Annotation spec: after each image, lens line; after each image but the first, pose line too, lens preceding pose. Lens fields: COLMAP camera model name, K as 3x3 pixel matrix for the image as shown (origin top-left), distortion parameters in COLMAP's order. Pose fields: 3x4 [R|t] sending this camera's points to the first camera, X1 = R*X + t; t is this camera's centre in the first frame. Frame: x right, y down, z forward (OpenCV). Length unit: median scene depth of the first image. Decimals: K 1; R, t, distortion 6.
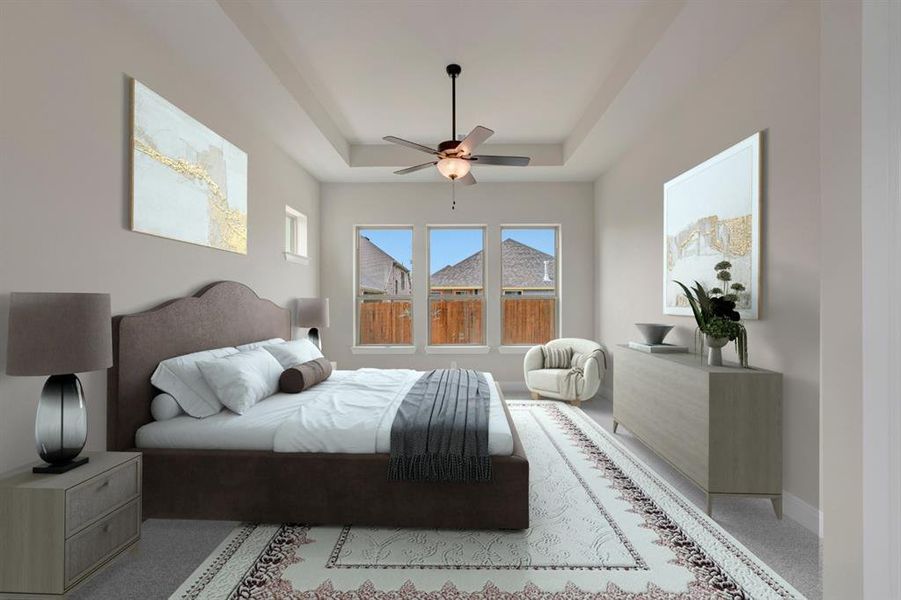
lens RADIAL K [[367.6, 0, 450.1], [0, 367.6, 297.9], [0, 0, 1]] dist [0.019914, -0.000015]
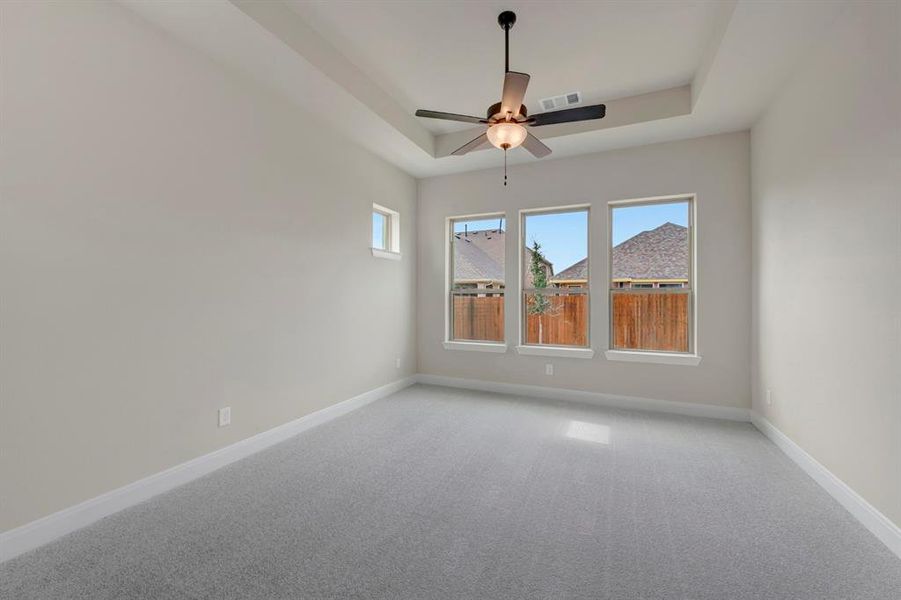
lens RADIAL K [[360.8, 0, 450.4], [0, 360.8, 293.9], [0, 0, 1]] dist [0.000041, -0.000017]
pose [[0.917796, 0.000474, -0.397053, 0.132679], [0.001519, 0.999988, 0.004704, 0.000659], [0.397050, -0.004921, 0.917784, 0.120941]]
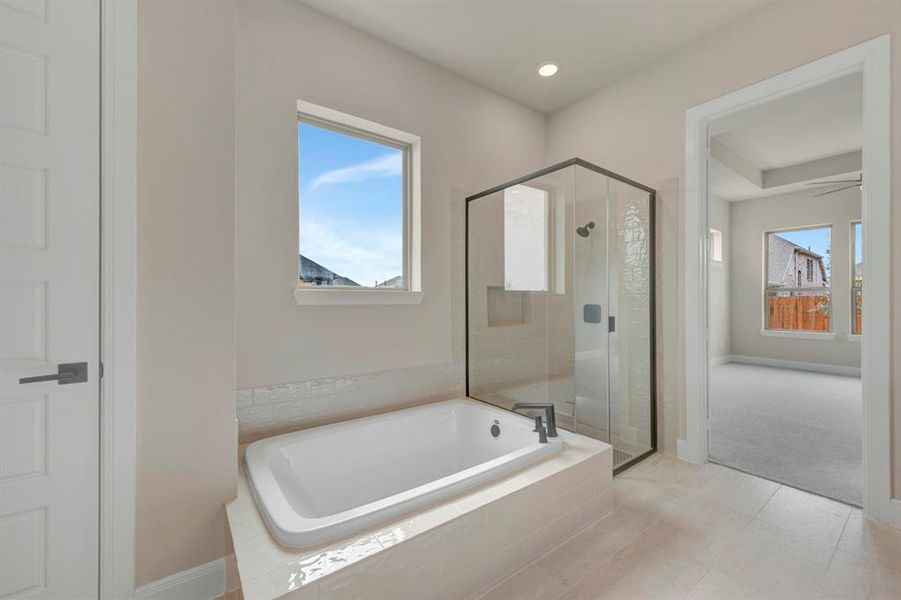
lens RADIAL K [[360.8, 0, 450.4], [0, 360.8, 293.9], [0, 0, 1]] dist [0.000041, -0.000017]
pose [[0.616061, 0.002848, -0.787693, 0.047673], [0.000742, 0.999991, 0.004196, 0.005662], [0.787698, -0.003170, 0.616054, -0.586902]]
